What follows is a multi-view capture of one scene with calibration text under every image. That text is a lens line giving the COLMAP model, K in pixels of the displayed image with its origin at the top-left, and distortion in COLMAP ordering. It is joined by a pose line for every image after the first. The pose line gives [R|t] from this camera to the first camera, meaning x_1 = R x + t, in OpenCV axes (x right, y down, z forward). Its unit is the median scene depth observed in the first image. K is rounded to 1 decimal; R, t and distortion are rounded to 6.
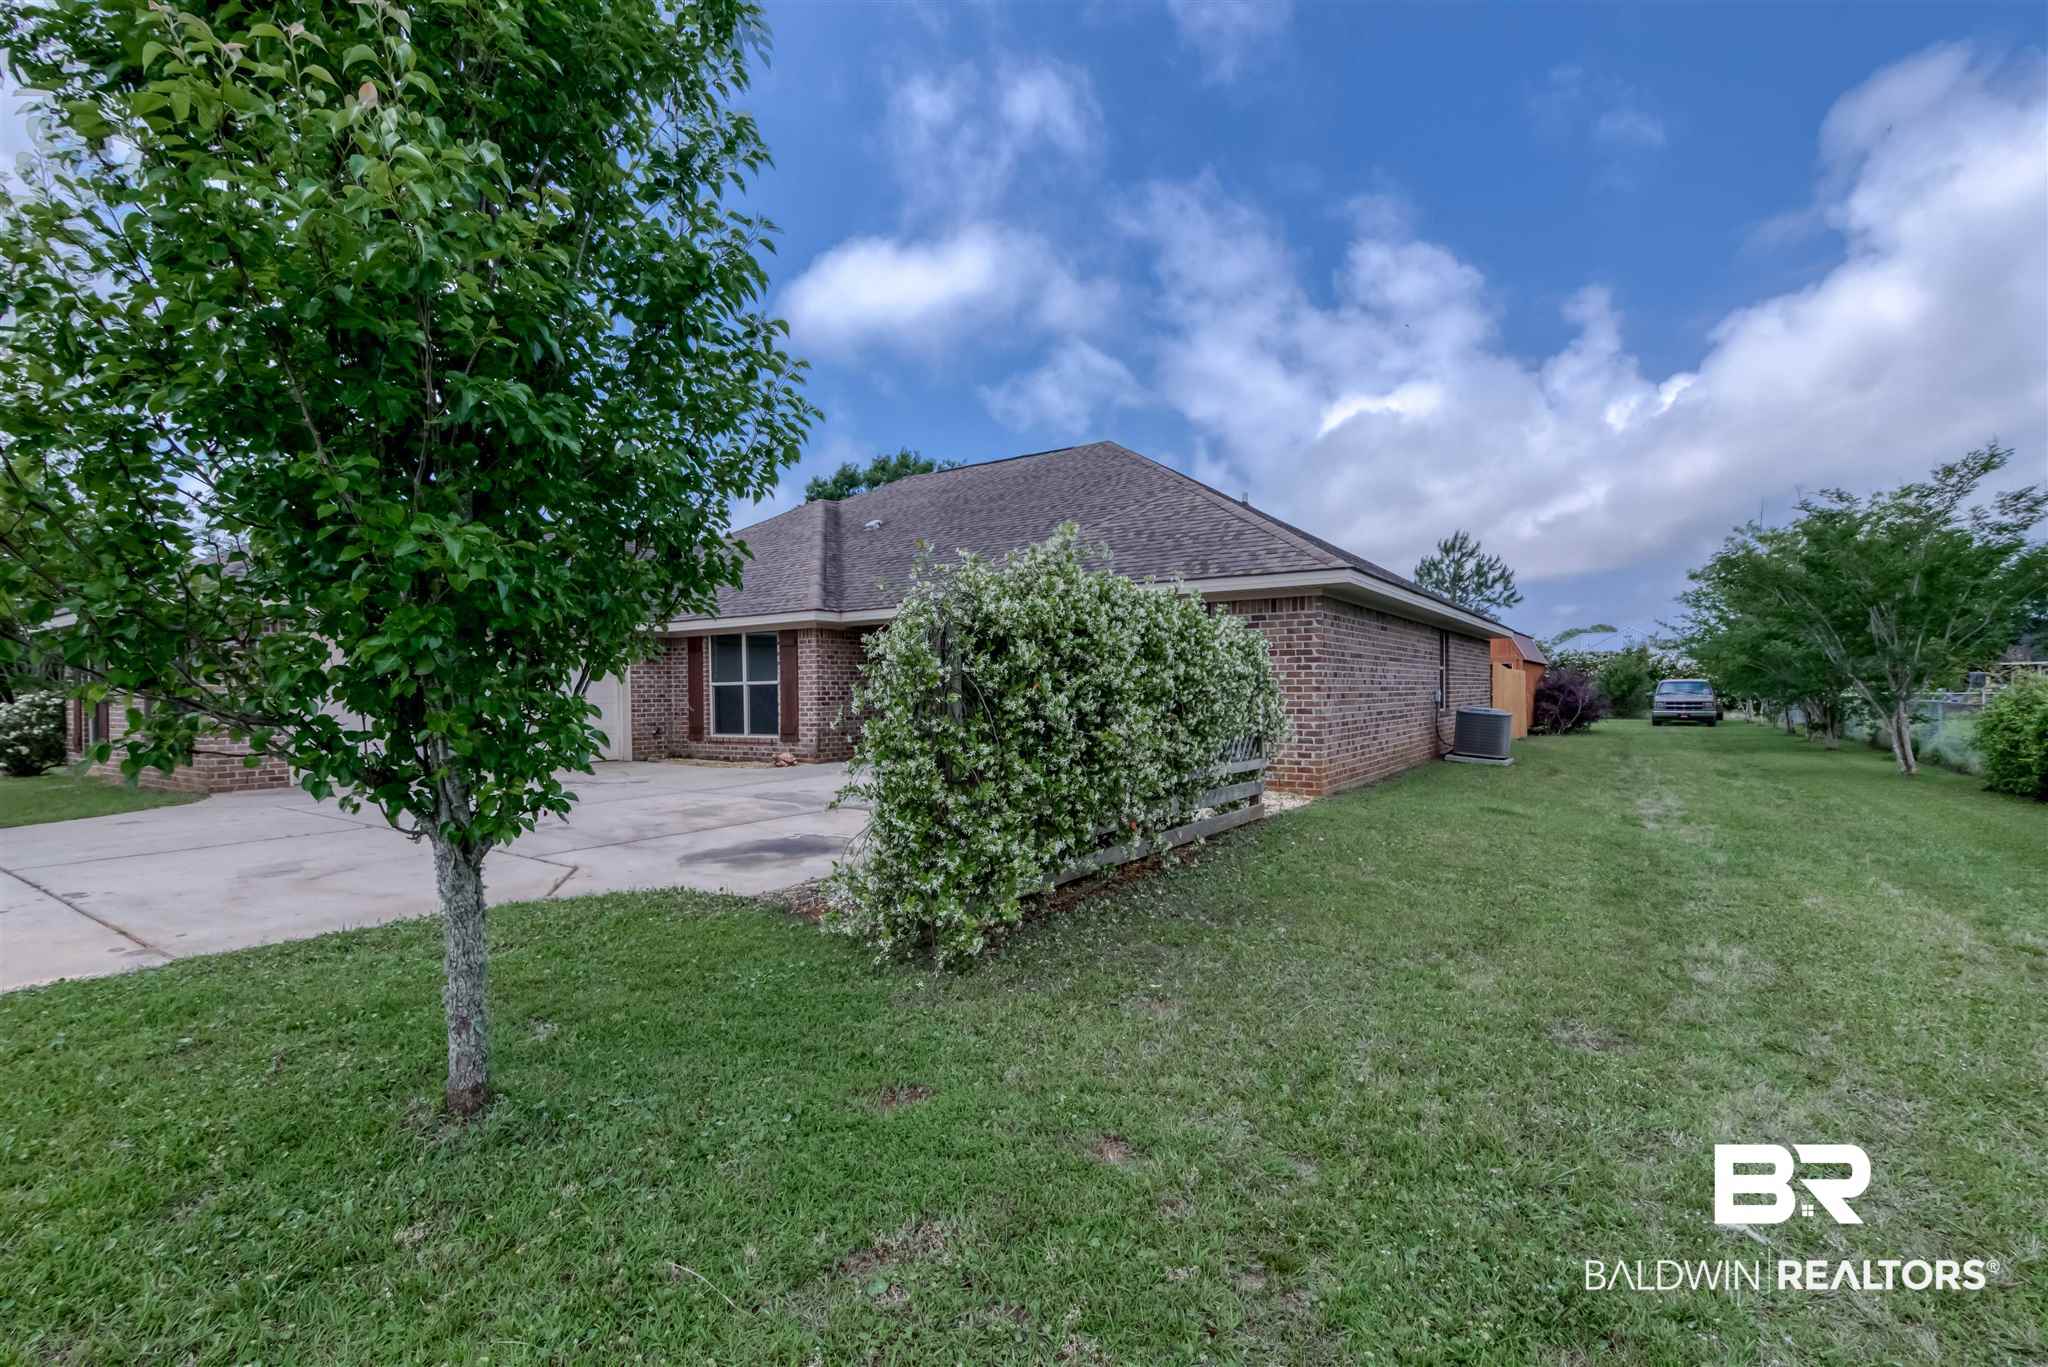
lens RADIAL K [[968.0, 0, 1034.8], [0, 968.0, 696.9], [0, 0, 1]] dist [-0.002722, 0.001124]
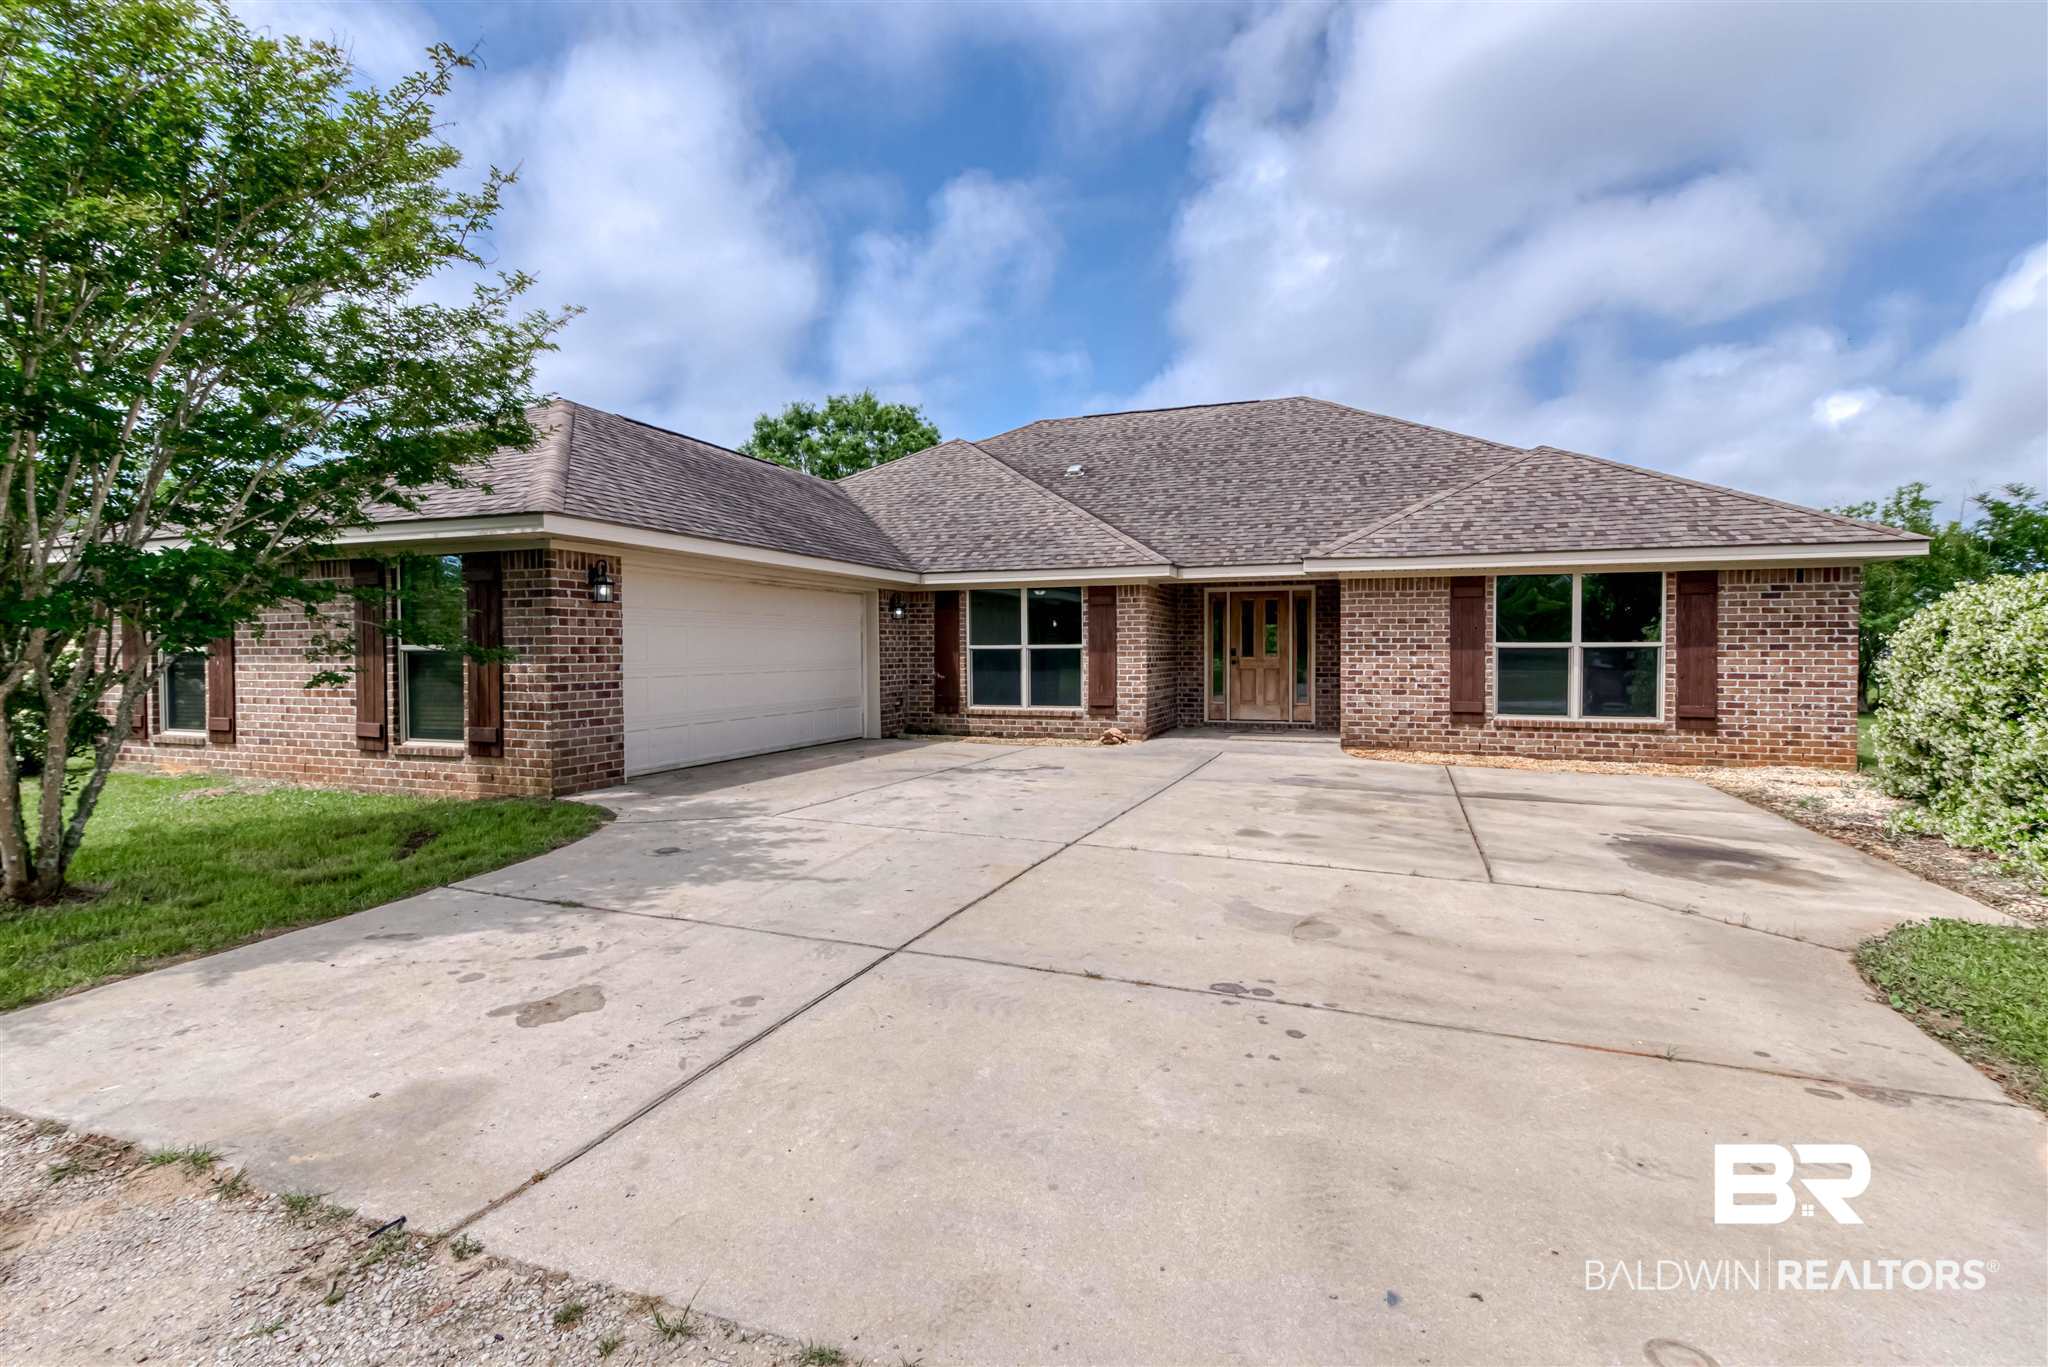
lens RADIAL K [[968.0, 0, 1021.3], [0, 968.0, 664.6], [0, 0, 1]] dist [-0.002722, 0.001124]
pose [[0.970548, 0.005751, 0.240839, -0.528660], [-0.007274, 0.999959, 0.005436, -0.003197], [-0.240797, -0.007027, 0.970550, 0.171497]]
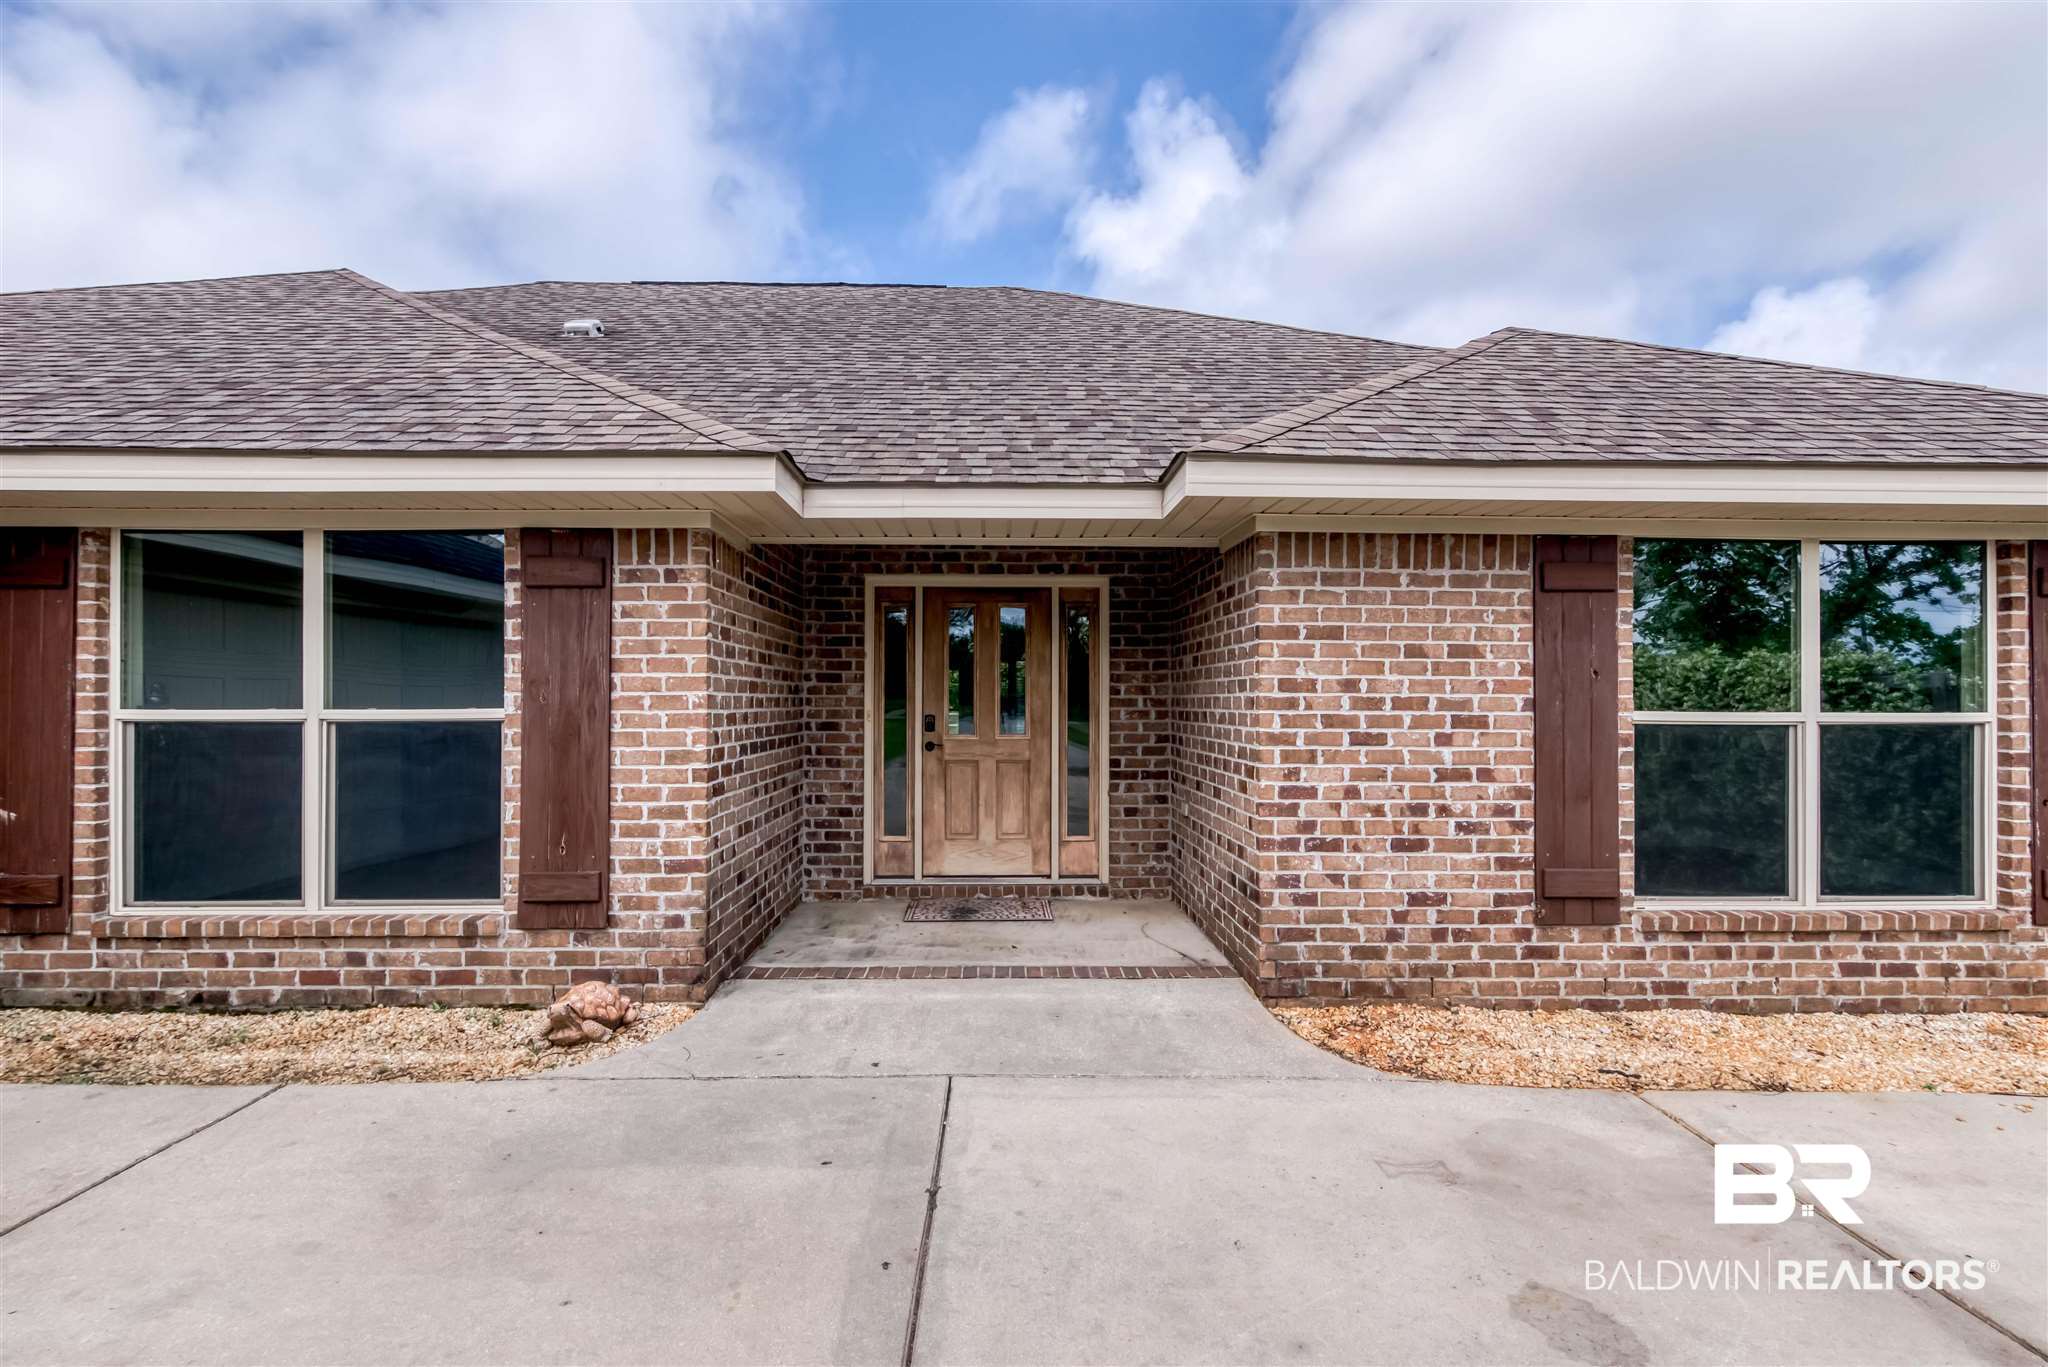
lens RADIAL K [[968.0, 0, 1009.0], [0, 968.0, 691.3], [0, 0, 1]] dist [-0.002722, 0.001124]
pose [[0.818708, 0.019638, 0.573875, -0.306780], [-0.008560, 0.999721, -0.021999, -0.017067], [-0.574147, 0.013098, 0.818647, 0.689535]]
